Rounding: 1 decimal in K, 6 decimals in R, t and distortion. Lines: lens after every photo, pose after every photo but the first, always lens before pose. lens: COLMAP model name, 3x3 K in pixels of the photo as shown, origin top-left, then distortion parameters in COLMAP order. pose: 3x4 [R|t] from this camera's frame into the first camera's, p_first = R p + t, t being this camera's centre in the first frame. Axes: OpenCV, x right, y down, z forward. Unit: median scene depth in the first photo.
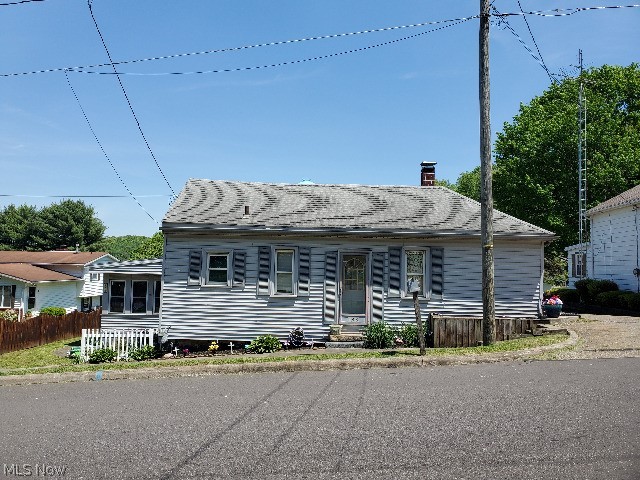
lens RADIAL K [[485.1, 0, 320.0], [0, 485.1, 240.0], [0, 0, 1]] dist [0.113343, -0.000599]
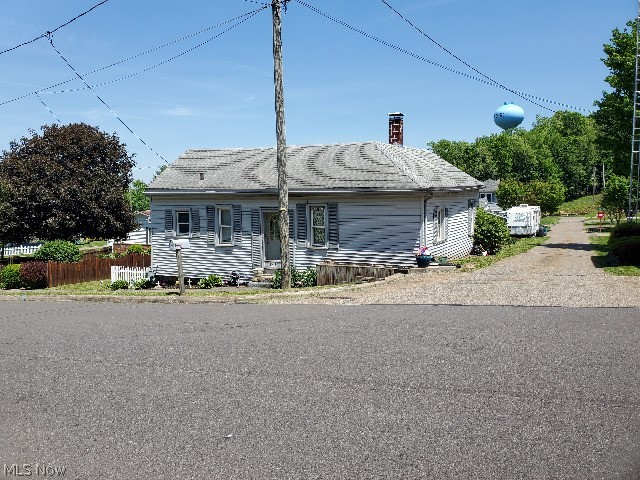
lens RADIAL K [[485.1, 0, 320.0], [0, 485.1, 240.0], [0, 0, 1]] dist [0.113343, -0.000599]
pose [[0.914064, 0.008081, -0.405490, 0.659039], [0.031941, 0.995262, 0.091837, -0.005001], [0.404310, -0.096897, 0.909475, -0.042826]]
